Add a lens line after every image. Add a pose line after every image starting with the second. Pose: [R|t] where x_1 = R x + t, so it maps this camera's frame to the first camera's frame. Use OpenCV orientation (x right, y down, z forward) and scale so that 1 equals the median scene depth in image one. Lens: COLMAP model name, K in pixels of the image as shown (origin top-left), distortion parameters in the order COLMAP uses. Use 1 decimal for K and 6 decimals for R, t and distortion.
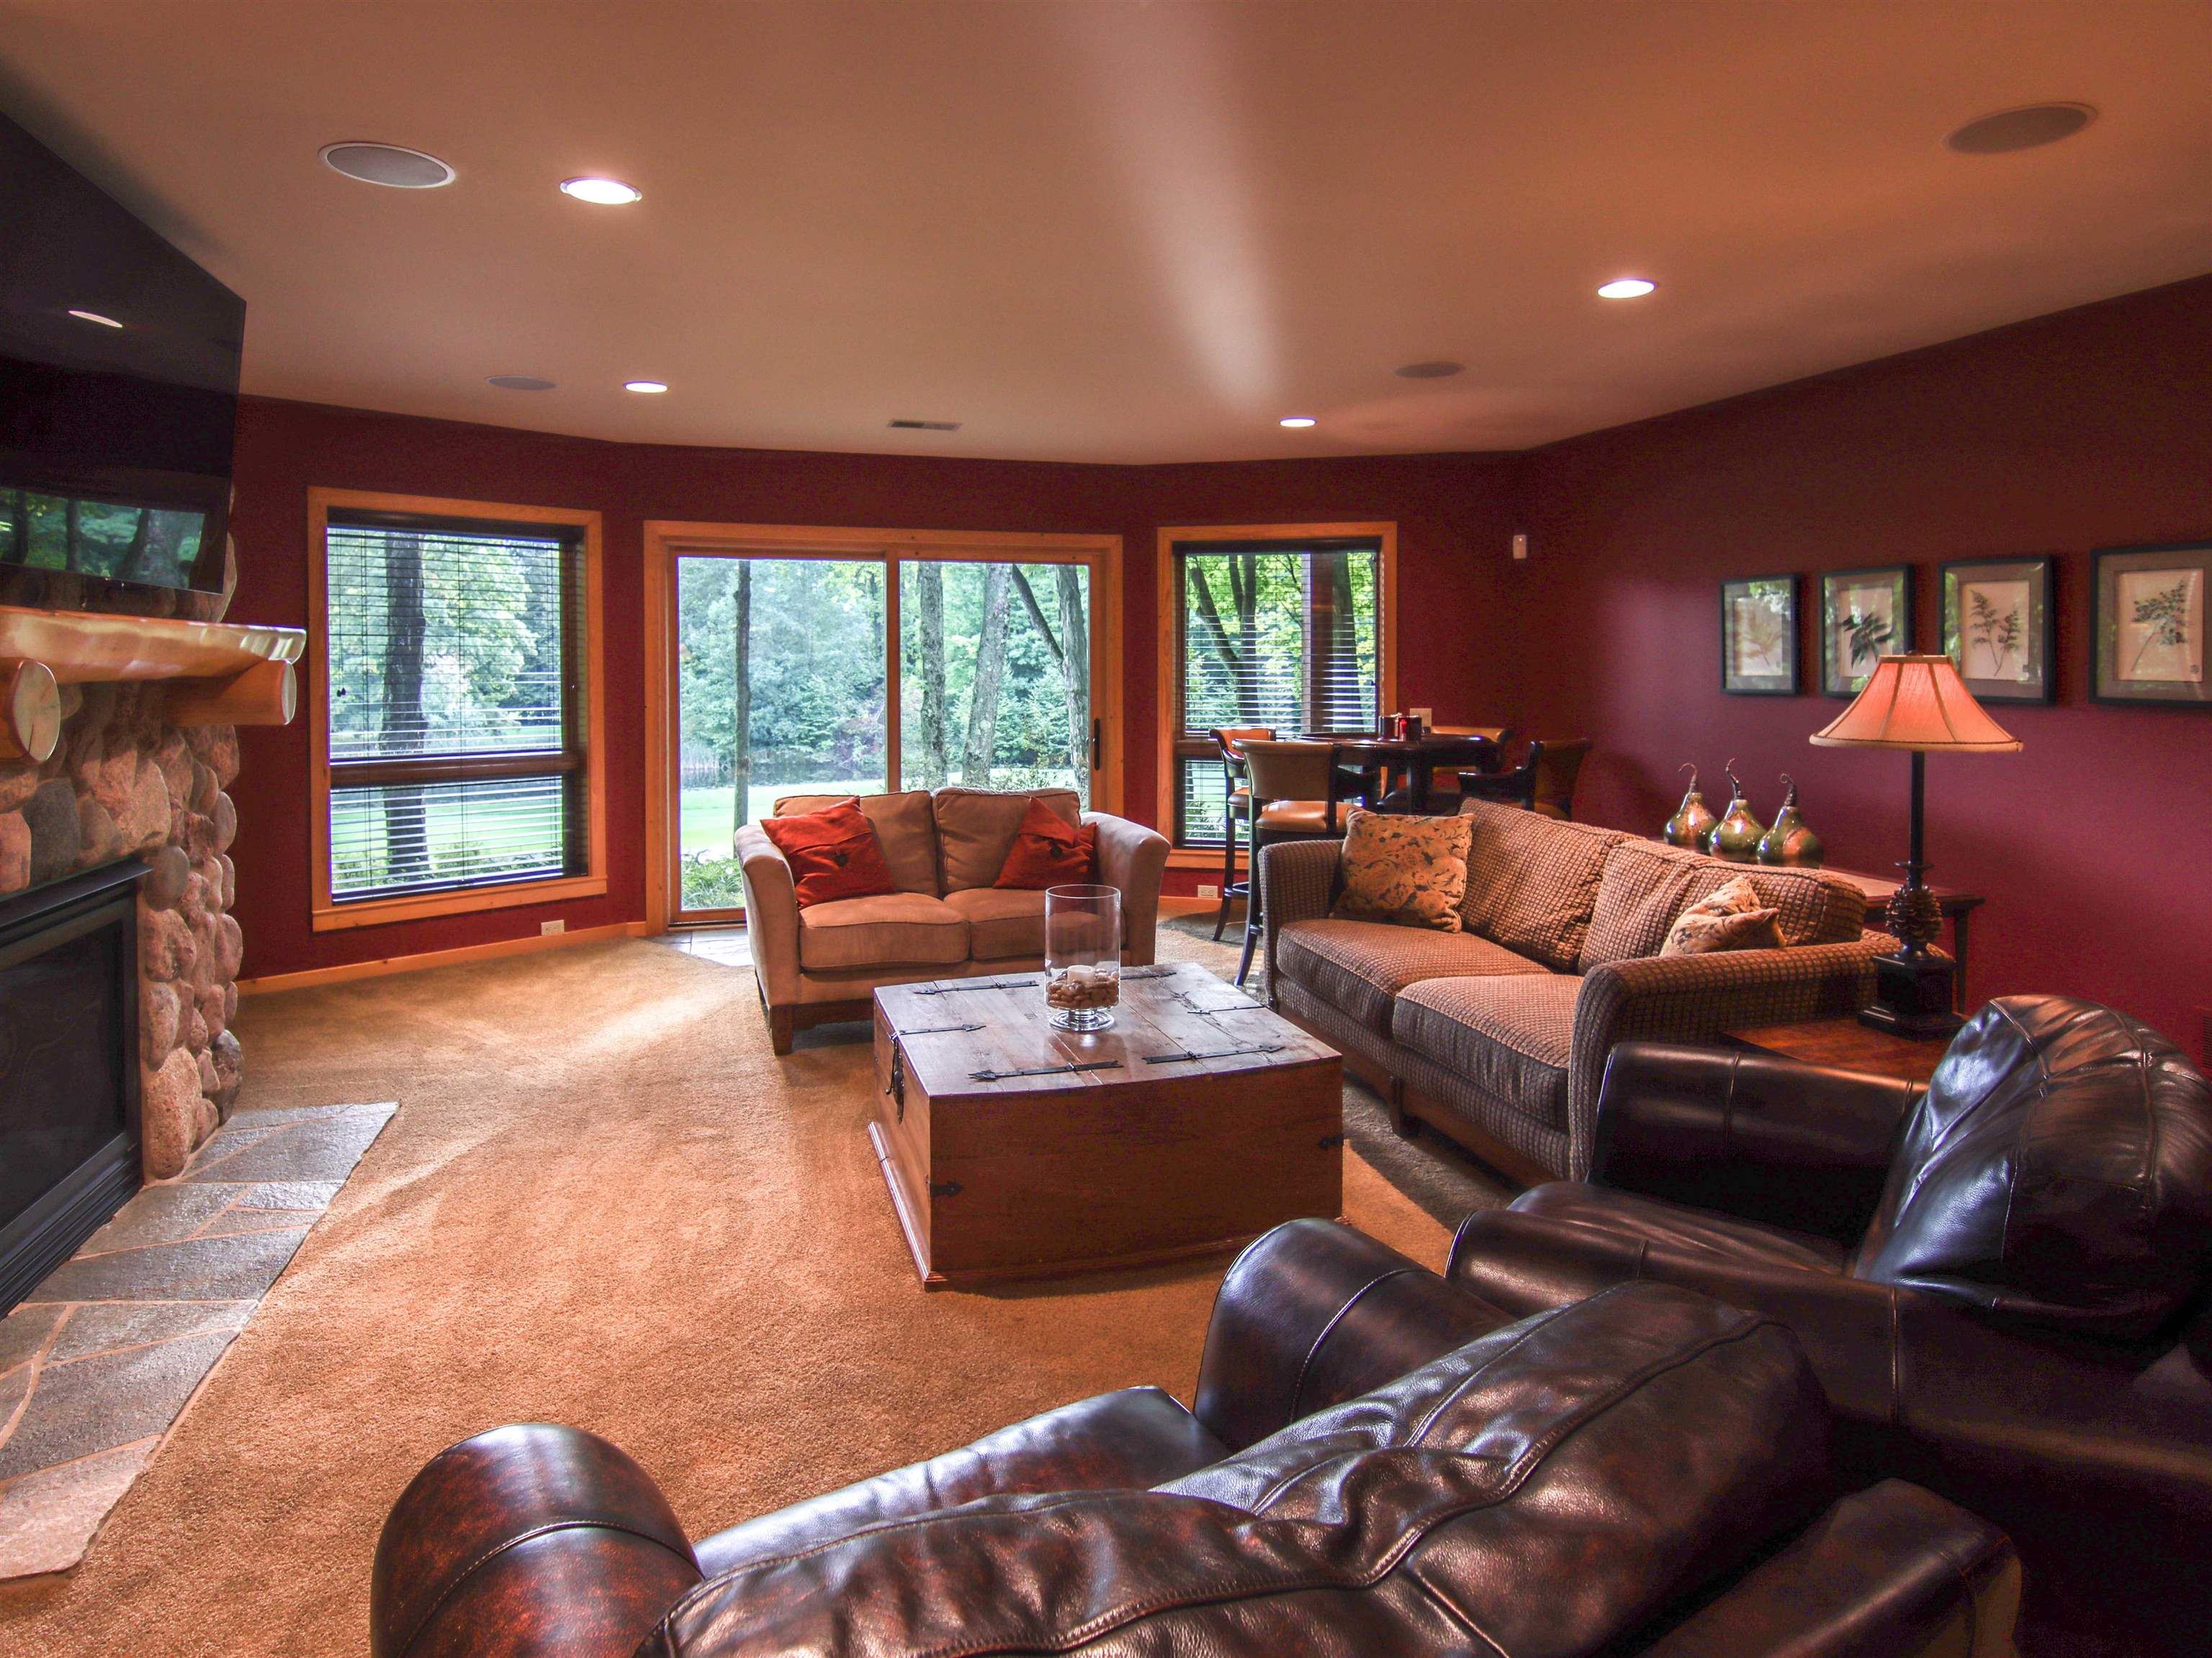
lens RADIAL K [[1318.4, 0, 1109.2], [0, 1318.4, 687.9], [0, 0, 1]] dist [-0.023139, -0.003568]
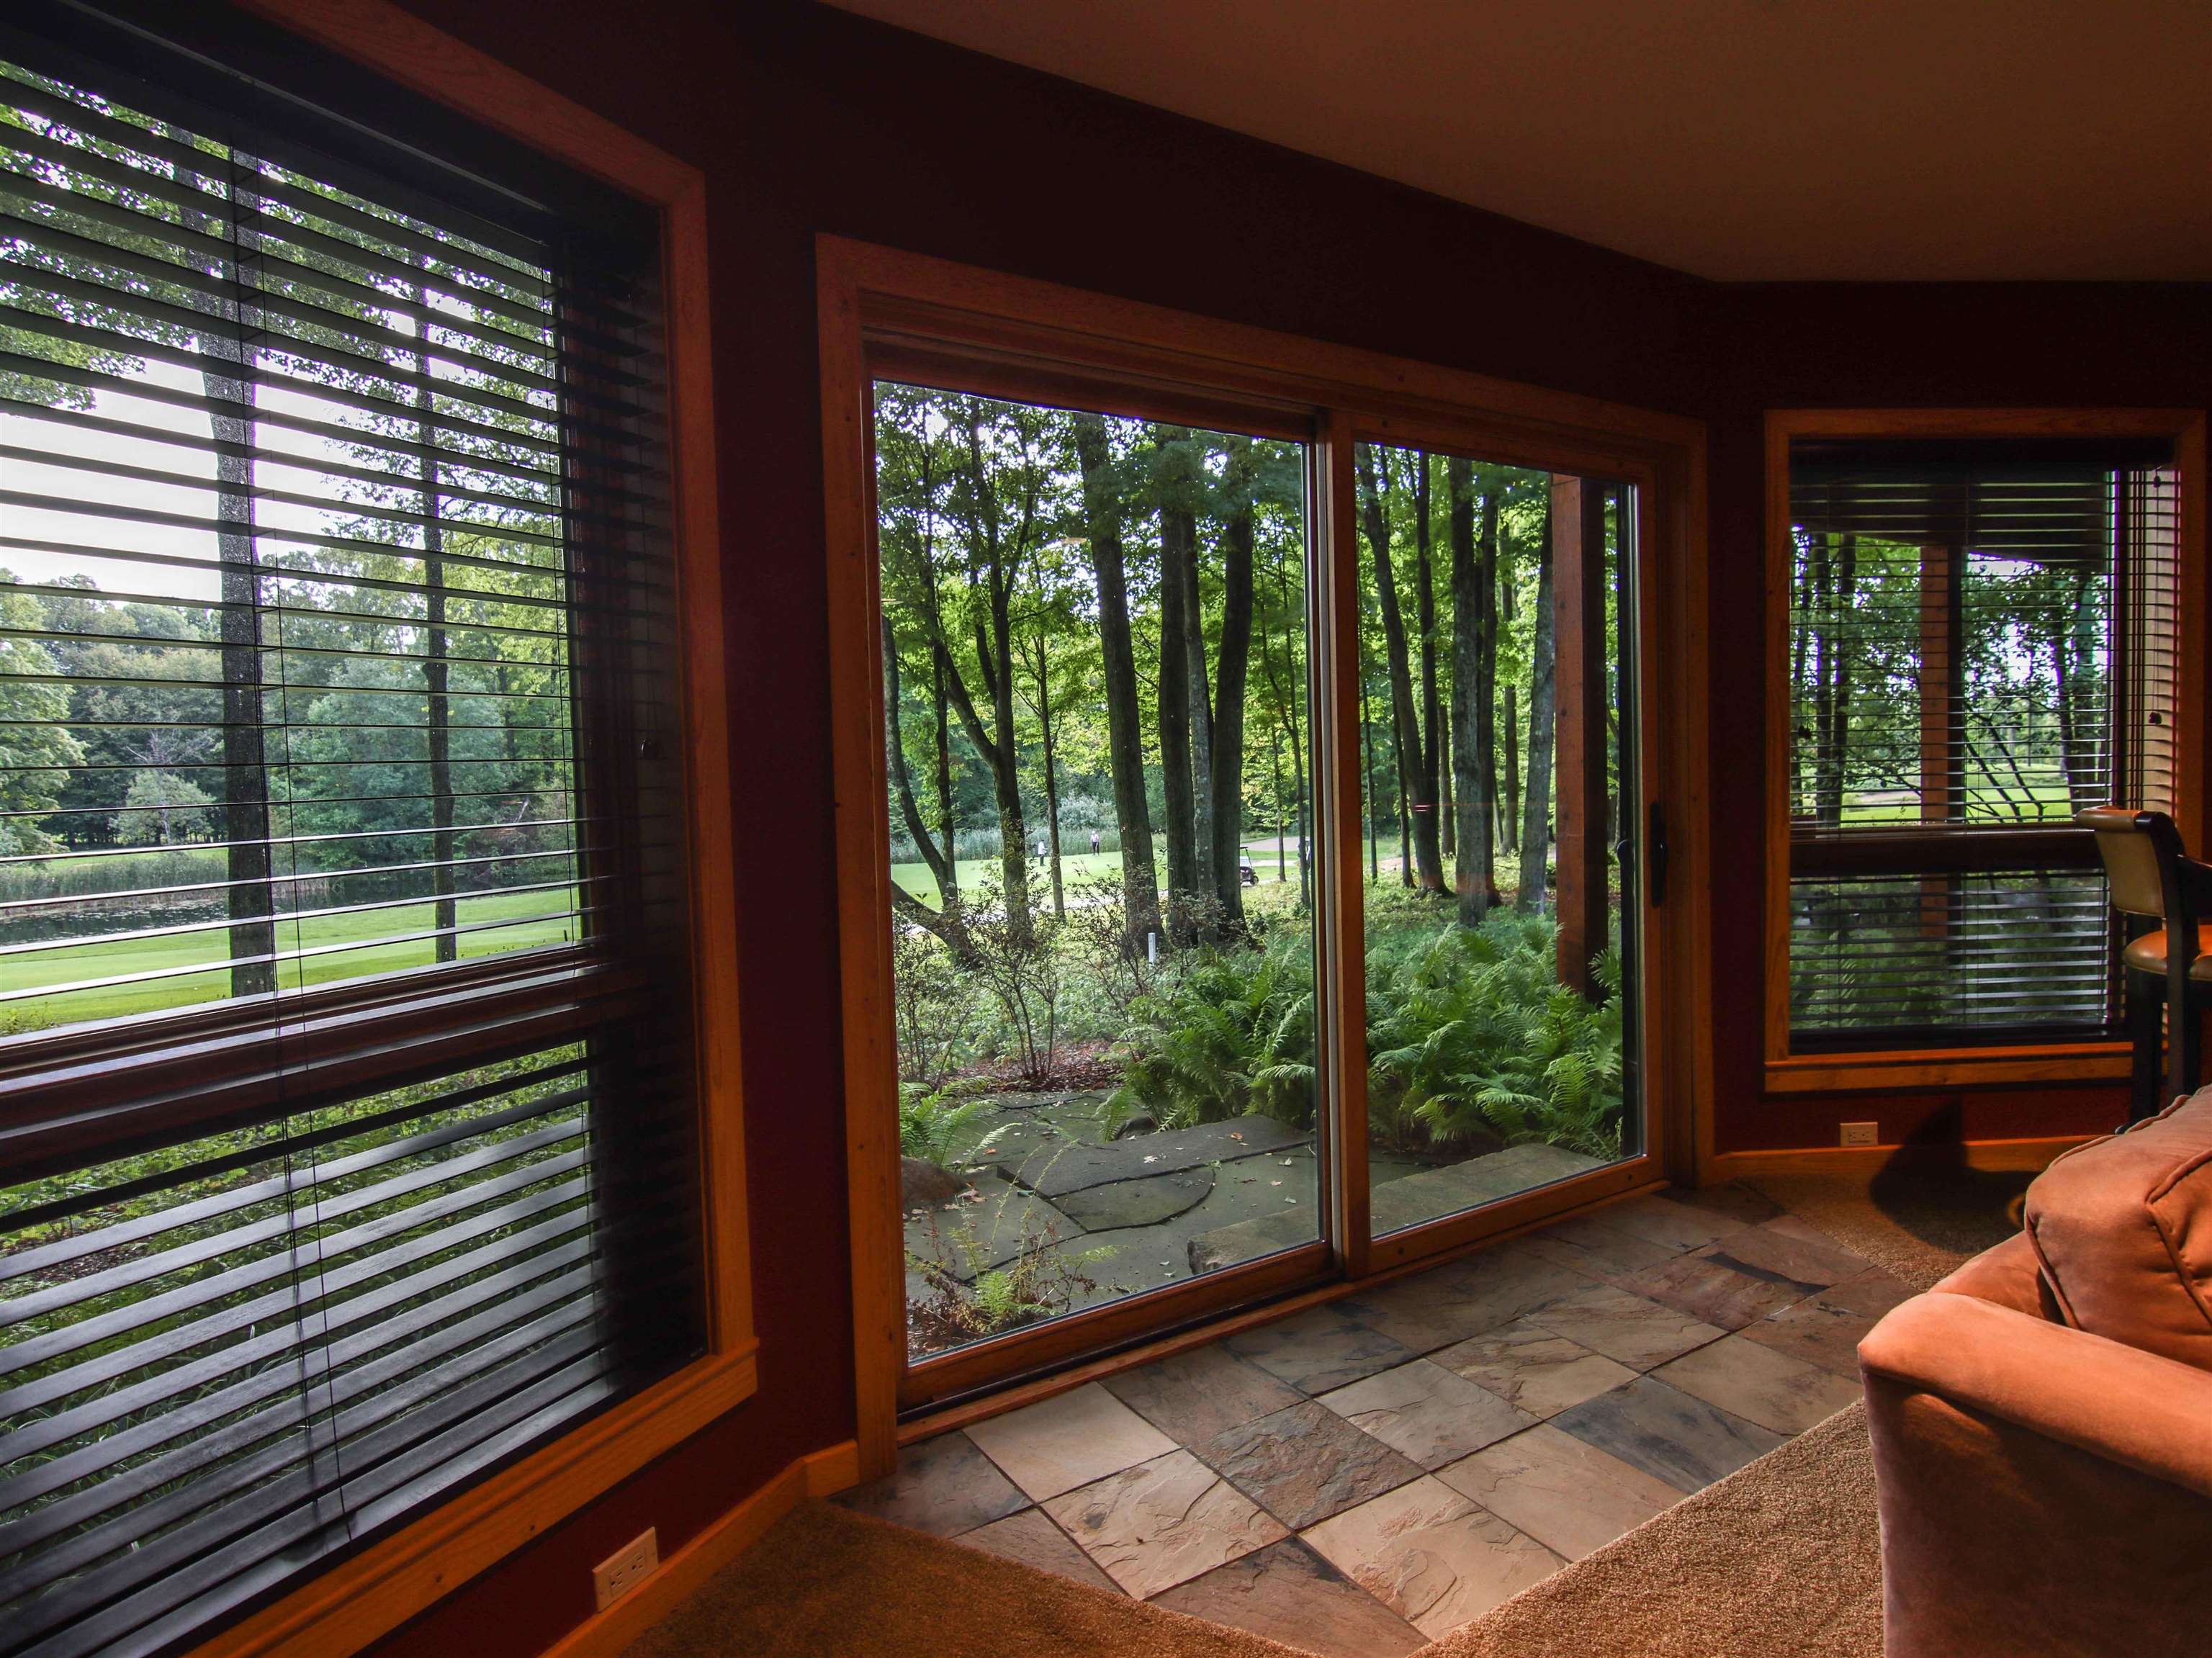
lens RADIAL K [[1331.4, 0, 1106.0], [0, 1331.4, 829.0], [0, 0, 1]] dist [-0.006826, -0.002482]
pose [[0.969879, -0.037017, 0.240758, -0.519696], [0.028303, 0.998816, 0.039555, 0.011805], [-0.241937, -0.031549, 0.969779, 0.931629]]
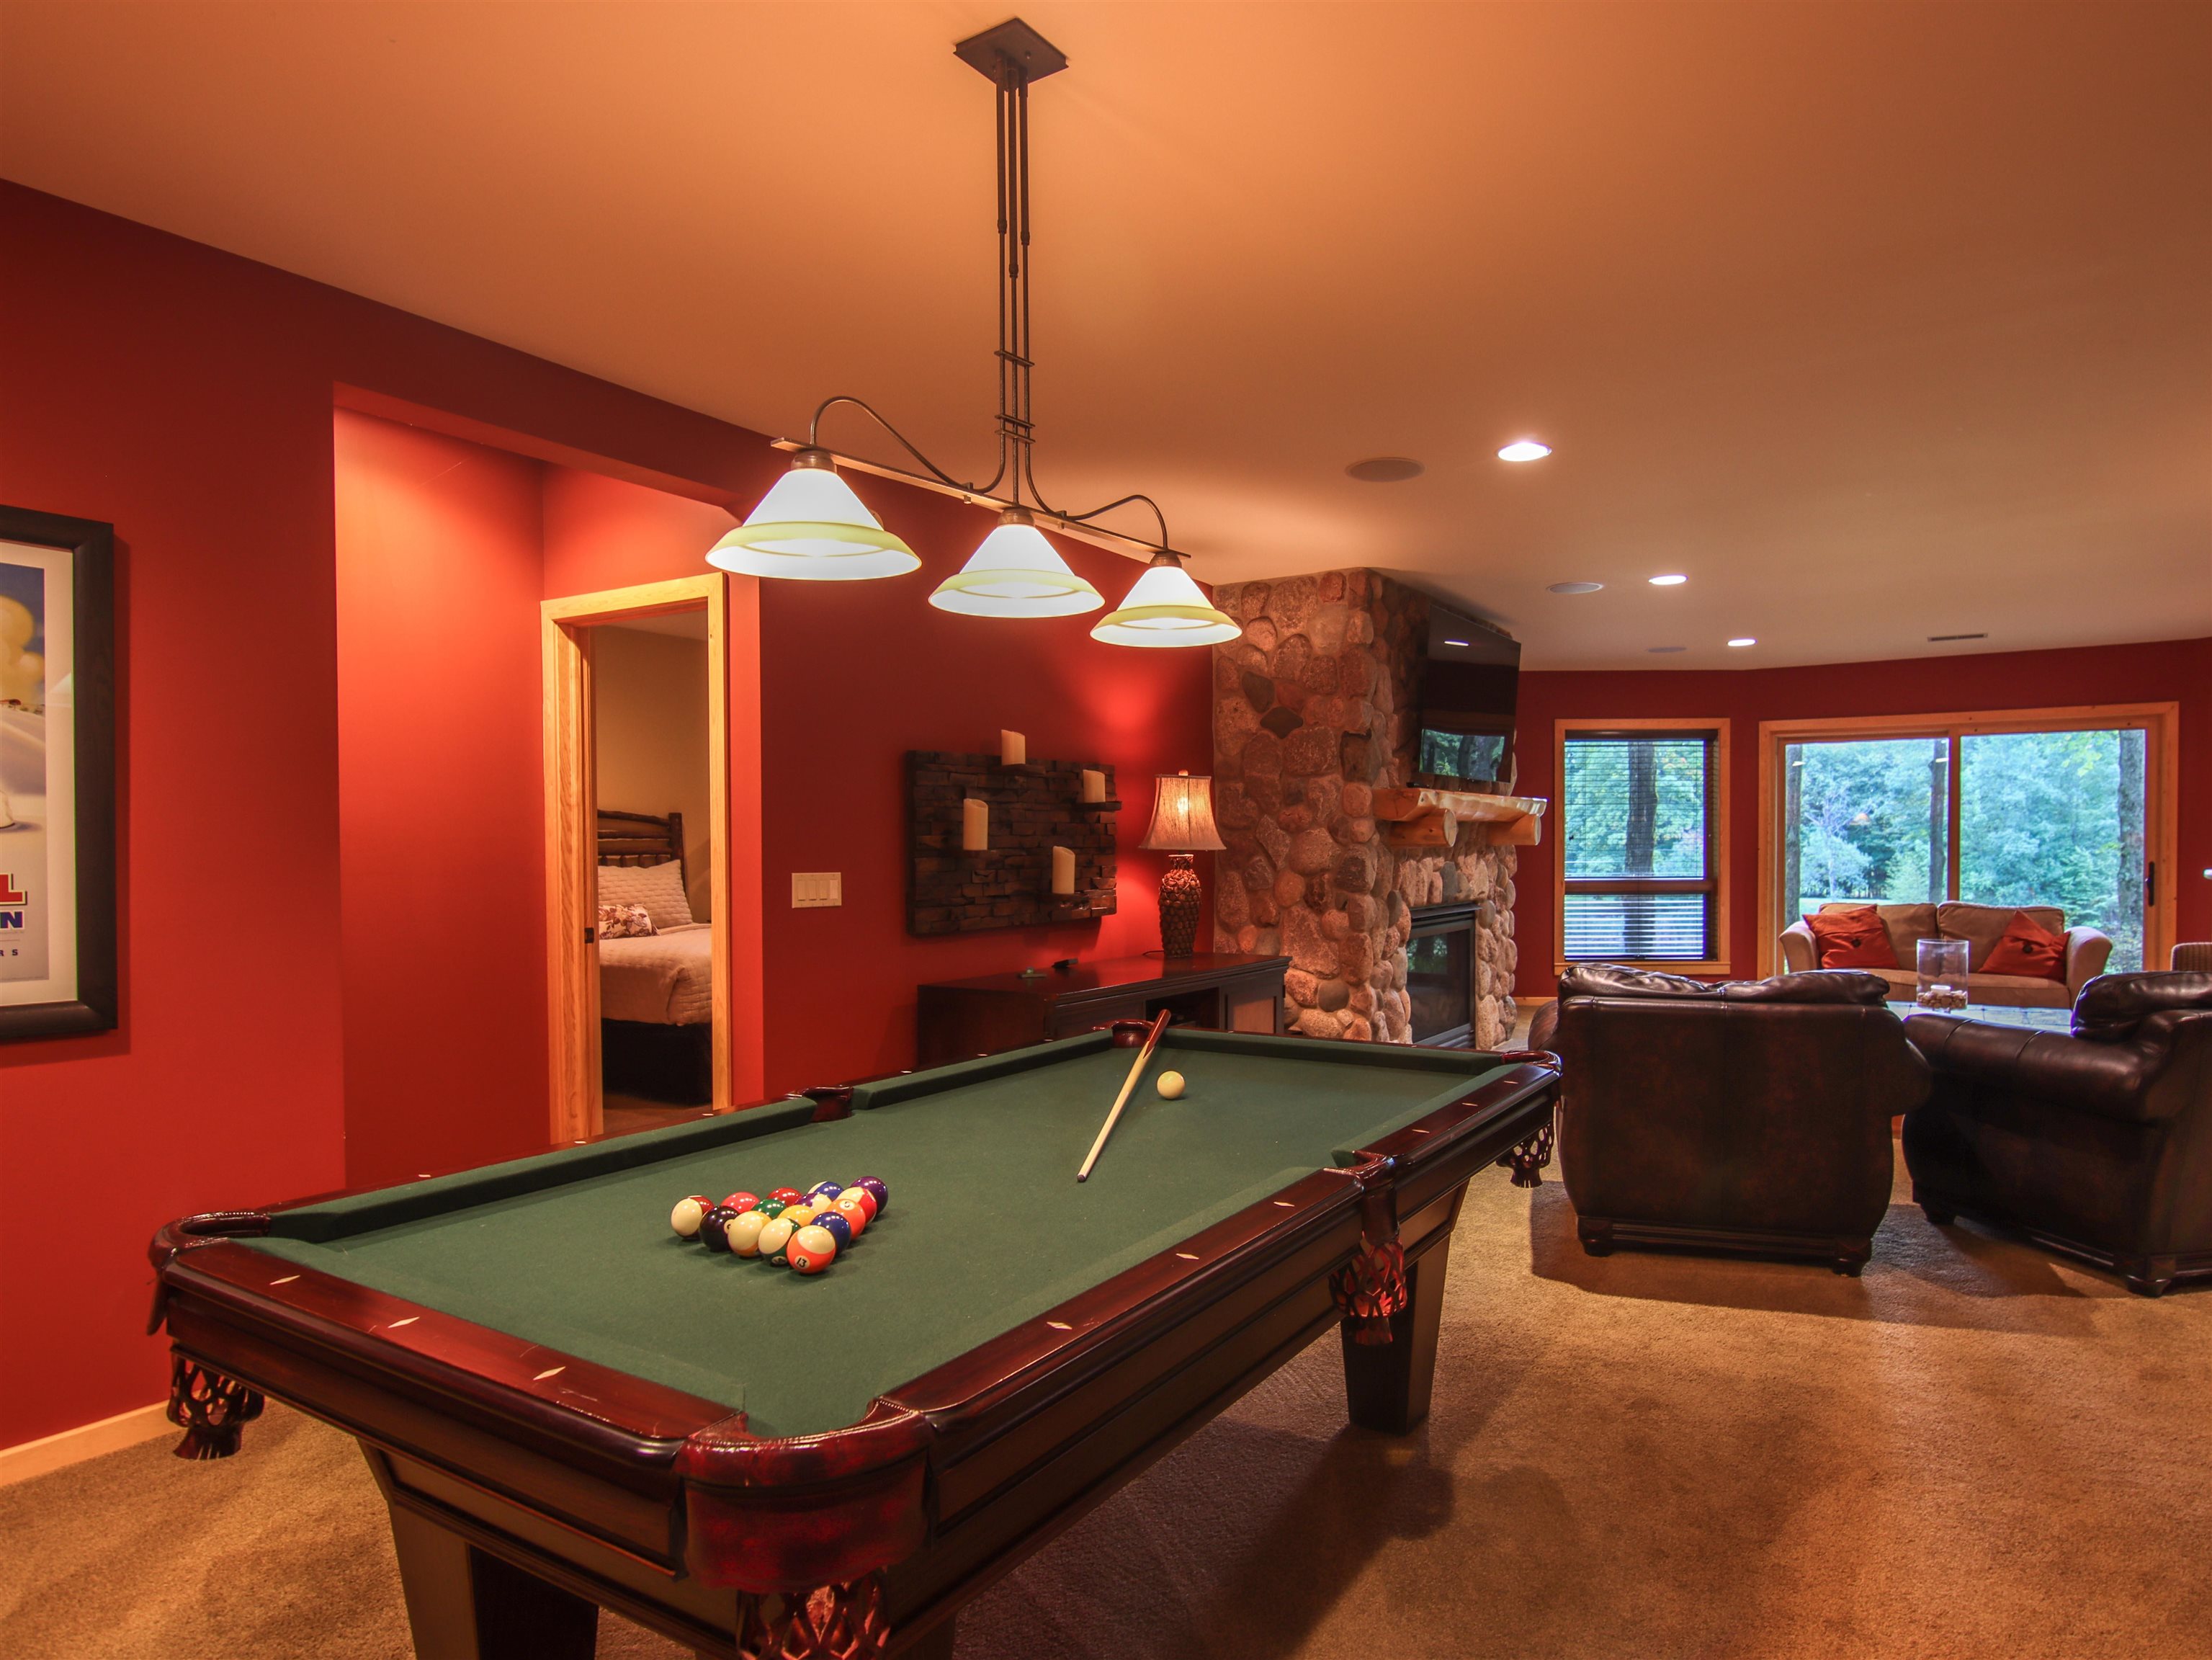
lens RADIAL K [[1274.9, 0, 1275.4], [0, 1274.9, 886.8], [0, 0, 1]] dist [-0.005634, -0.001713]
pose [[0.707430, 0.019705, -0.706508, 0.380649], [-0.005237, 0.999730, 0.022640, 0.037940], [0.706764, -0.012317, 0.707343, -0.543326]]
